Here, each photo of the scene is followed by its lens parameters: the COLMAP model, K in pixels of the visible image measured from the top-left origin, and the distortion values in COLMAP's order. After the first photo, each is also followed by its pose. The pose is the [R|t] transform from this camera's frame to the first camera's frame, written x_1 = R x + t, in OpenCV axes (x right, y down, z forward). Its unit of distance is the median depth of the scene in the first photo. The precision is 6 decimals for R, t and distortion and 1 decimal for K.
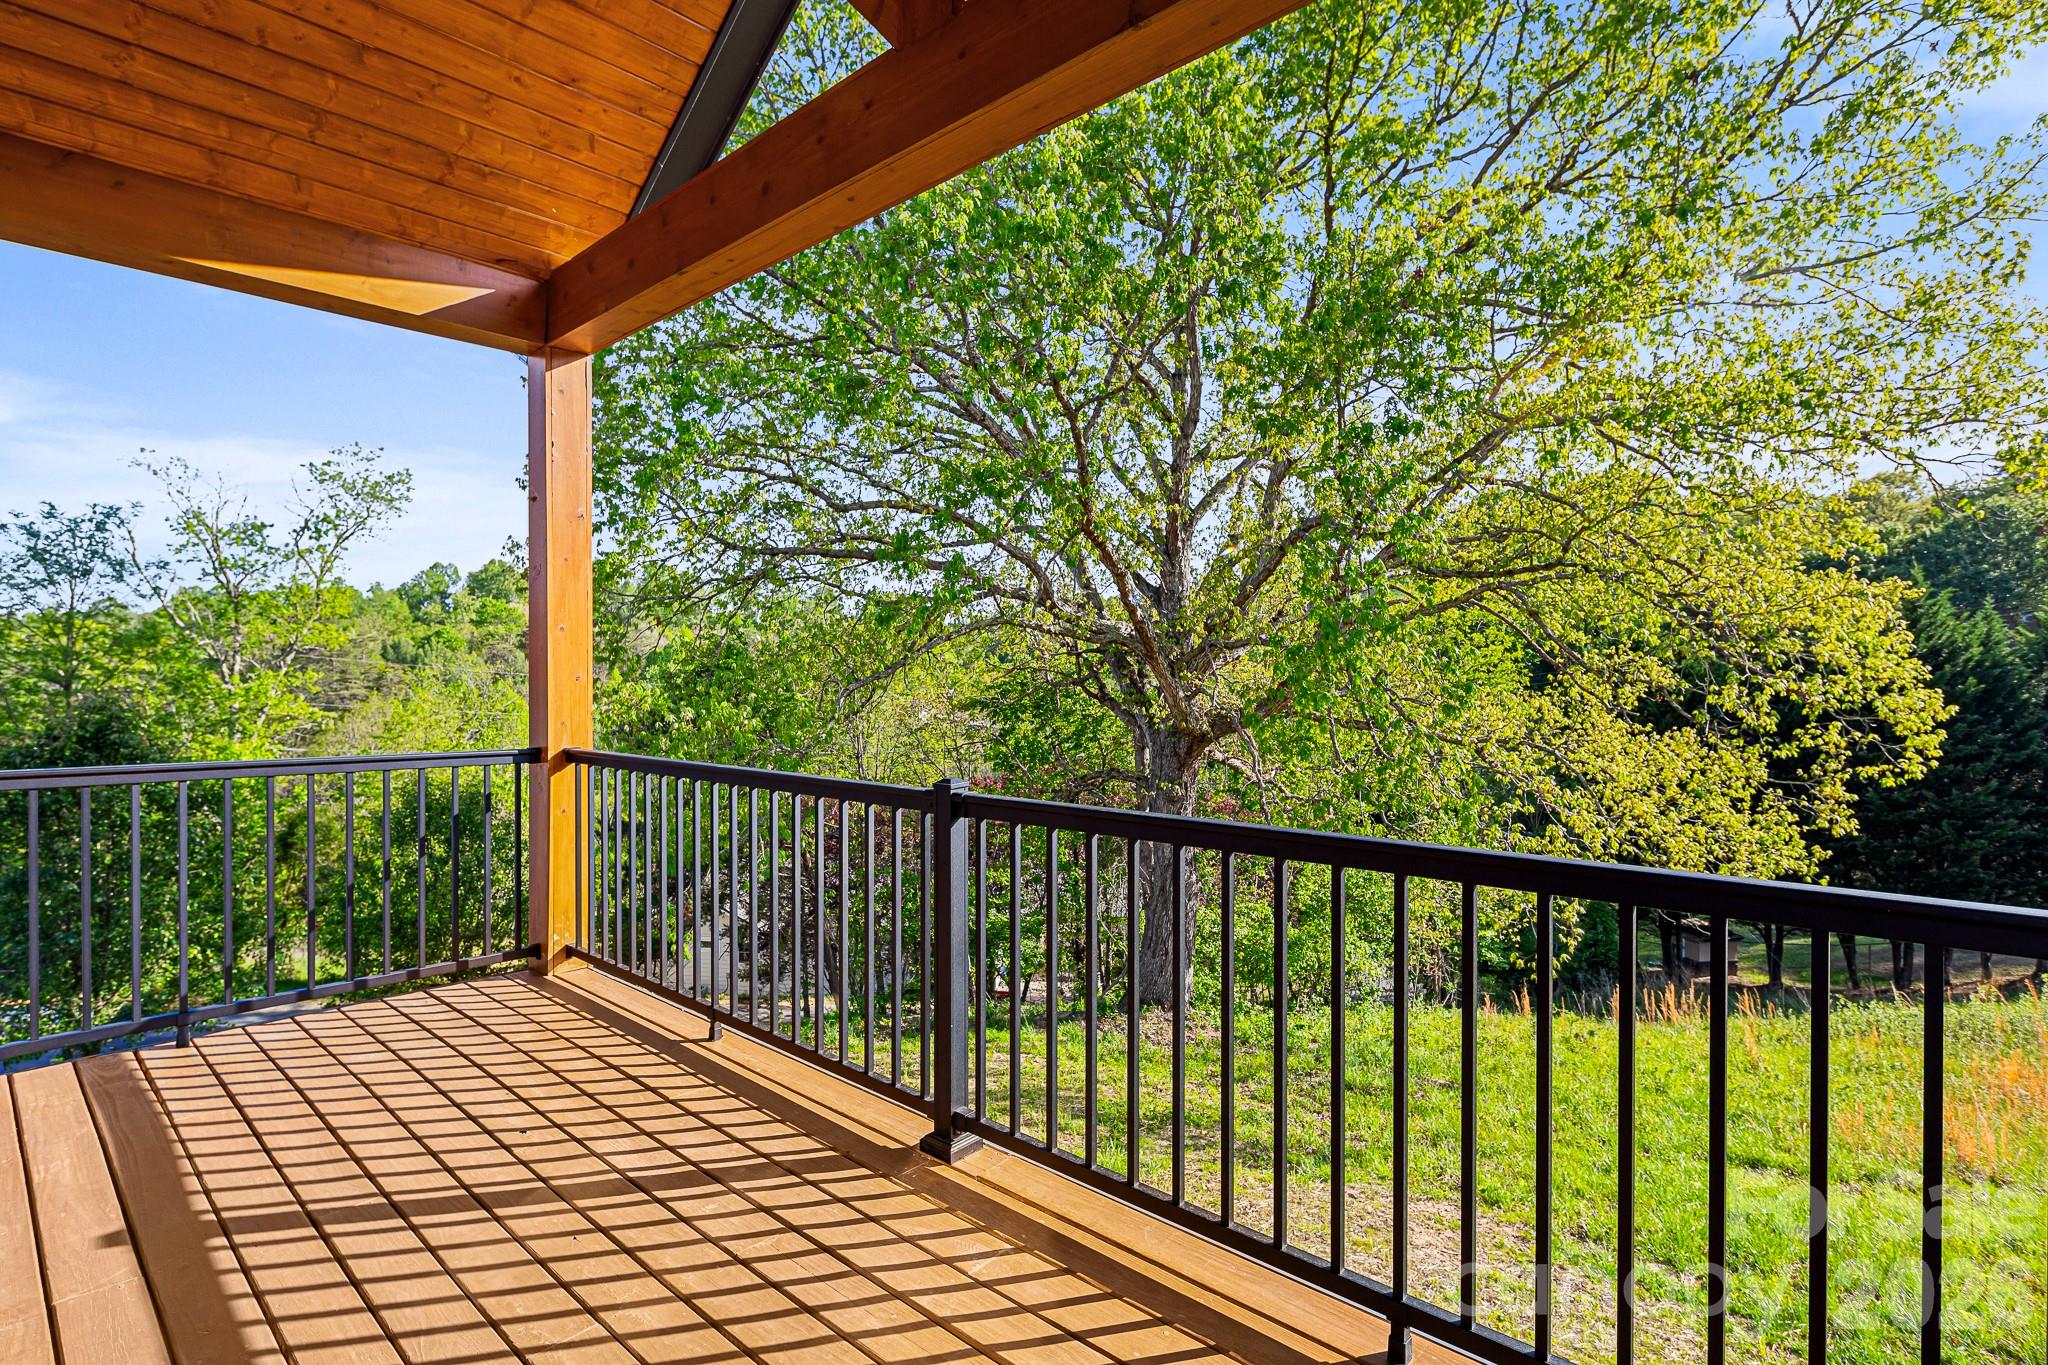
lens RADIAL K [[1018.8, 0, 1024.0], [0, 1018.8, 682.5], [0, 0, 1]] dist [-0.001214, -0.000038]
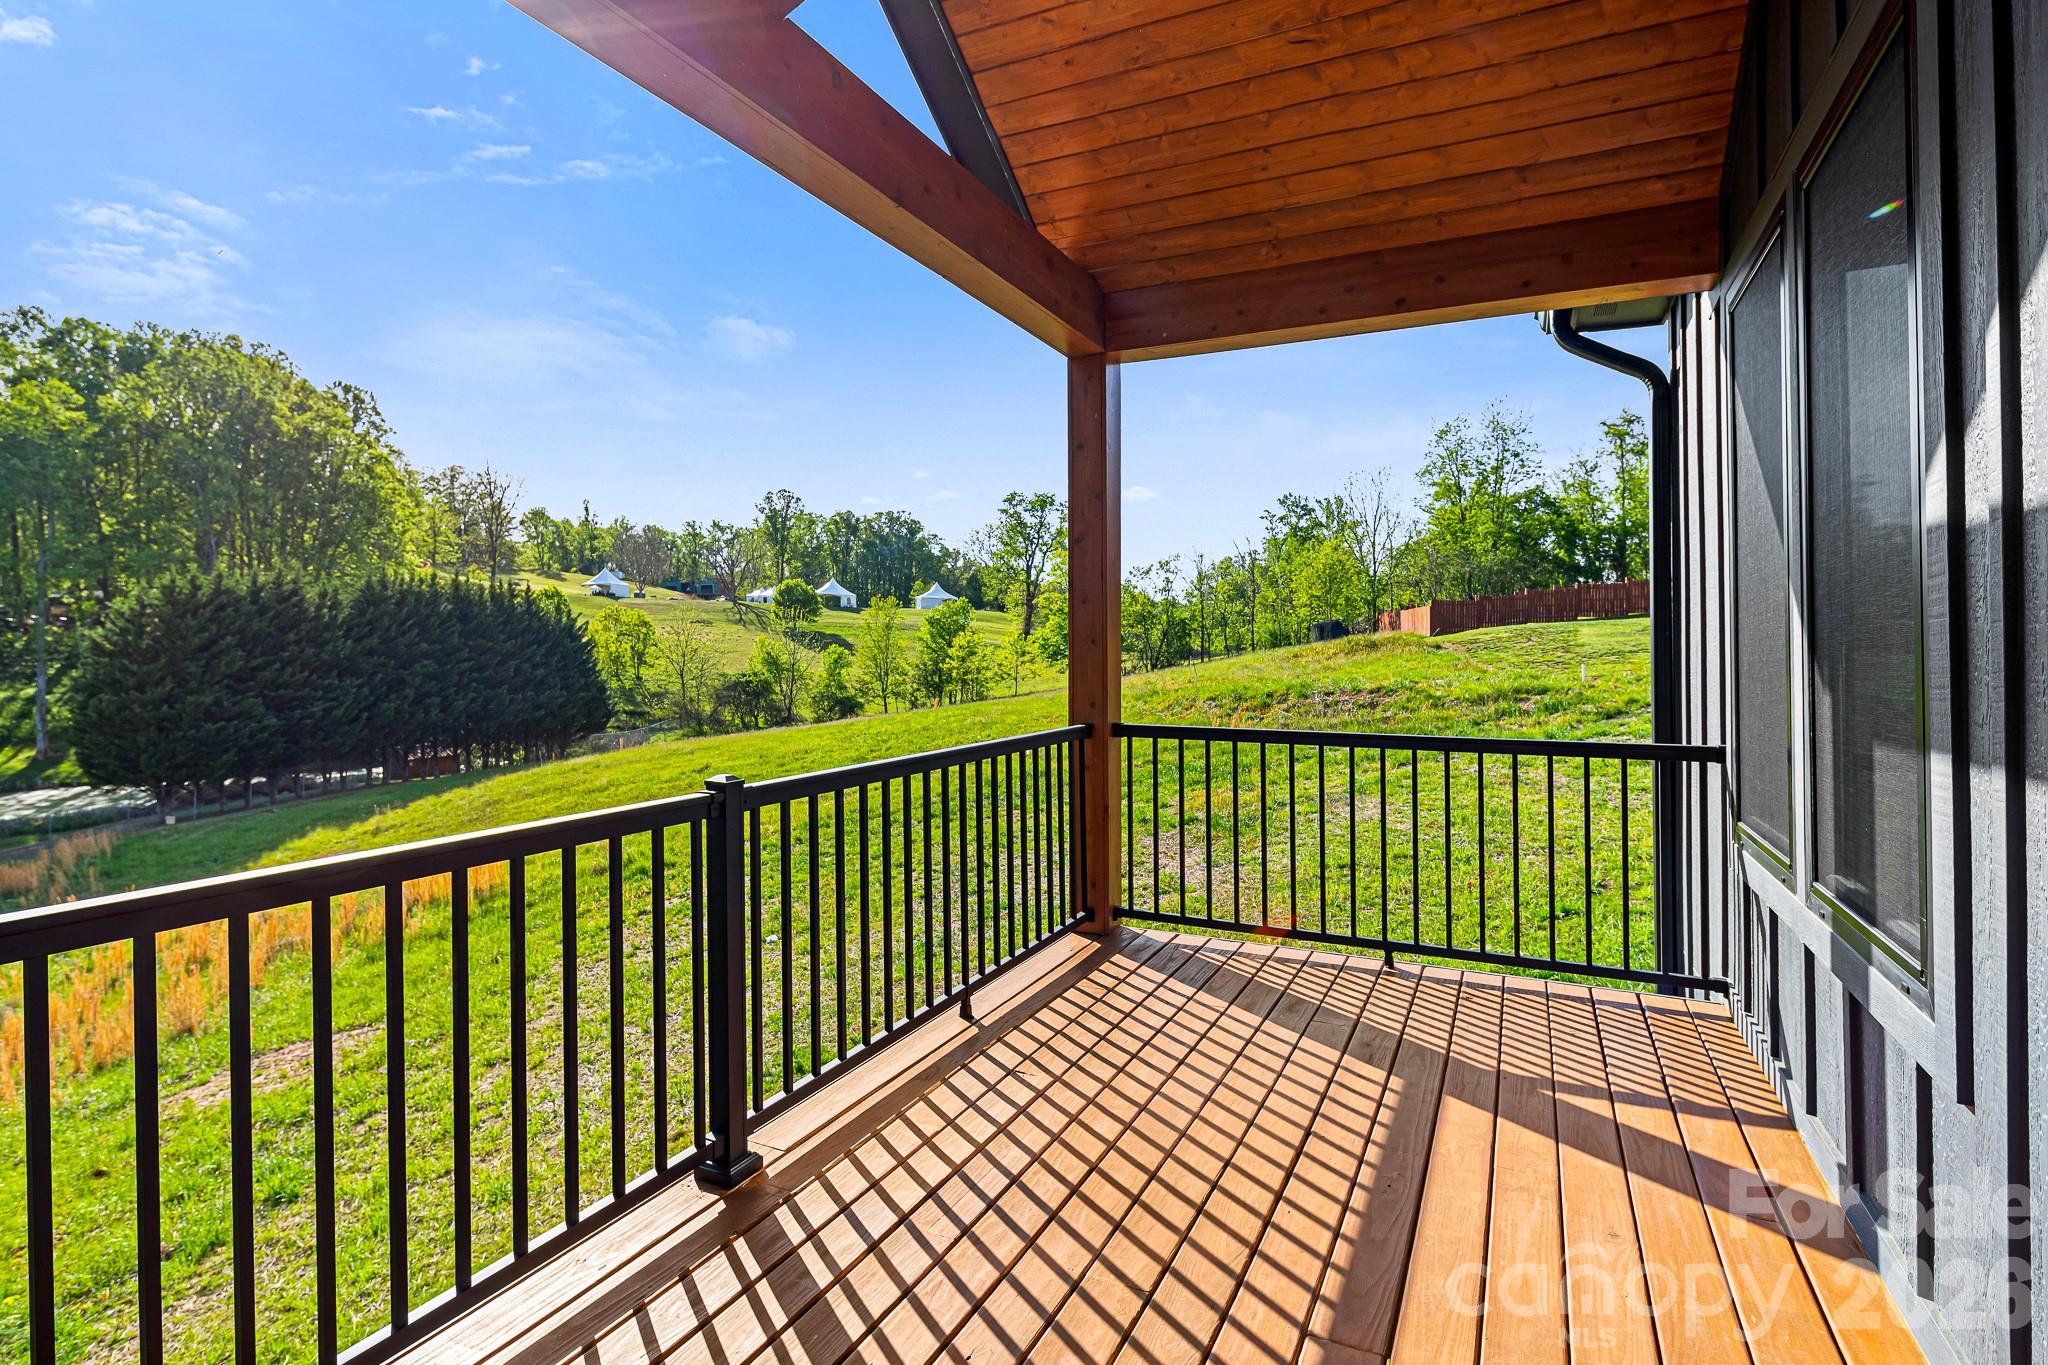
lens RADIAL K [[1018.8, 0, 1024.0], [0, 1018.8, 682.5], [0, 0, 1]] dist [-0.001214, -0.000038]
pose [[-0.320780, 0.003349, 0.947148, -1.048811], [0.035667, 0.999327, 0.008546, 0.013584], [-0.946482, 0.036523, -0.320684, 1.037048]]
